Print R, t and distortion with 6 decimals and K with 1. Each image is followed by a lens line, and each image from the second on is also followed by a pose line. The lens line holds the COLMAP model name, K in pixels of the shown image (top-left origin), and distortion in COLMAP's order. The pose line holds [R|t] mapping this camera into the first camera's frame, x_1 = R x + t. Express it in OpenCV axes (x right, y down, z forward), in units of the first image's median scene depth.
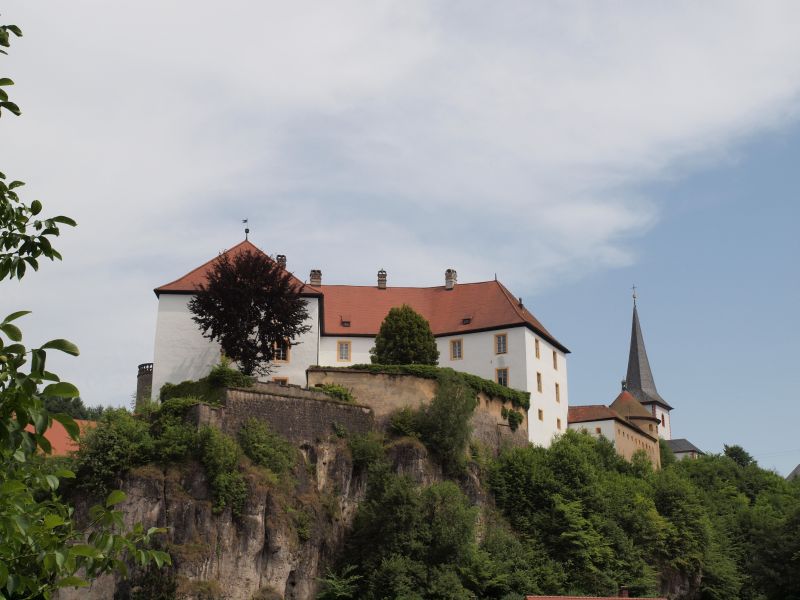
lens RADIAL K [[1088.2, 0, 400.0], [0, 1088.2, 300.0], [0, 0, 1]] dist [0.006327, 0.114378]
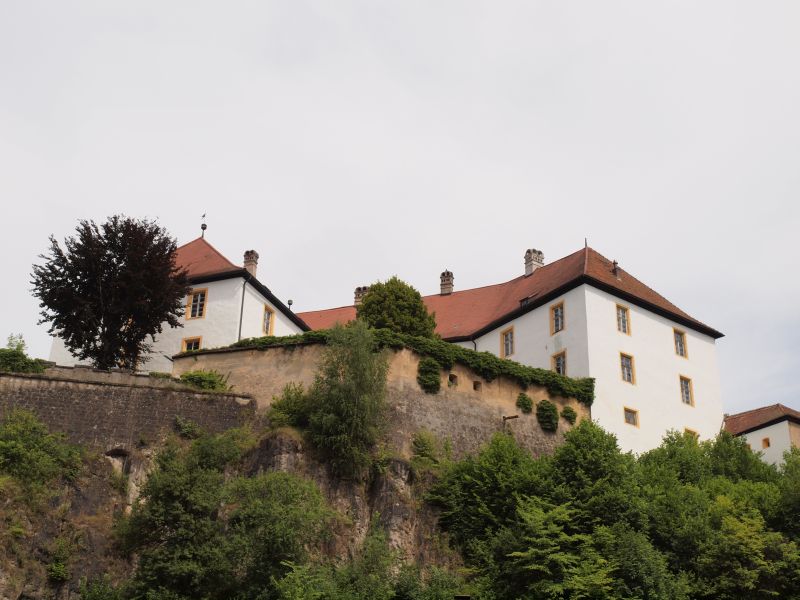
lens RADIAL K [[1126.3, 0, 400.0], [0, 1126.3, 300.0], [0, 0, 1]] dist [0.021241, 0.204385]
pose [[0.894285, -0.185605, -0.407191, 0.350200], [0.103525, 0.971054, -0.215259, 0.202890], [0.435357, 0.150348, 0.887614, 0.434564]]
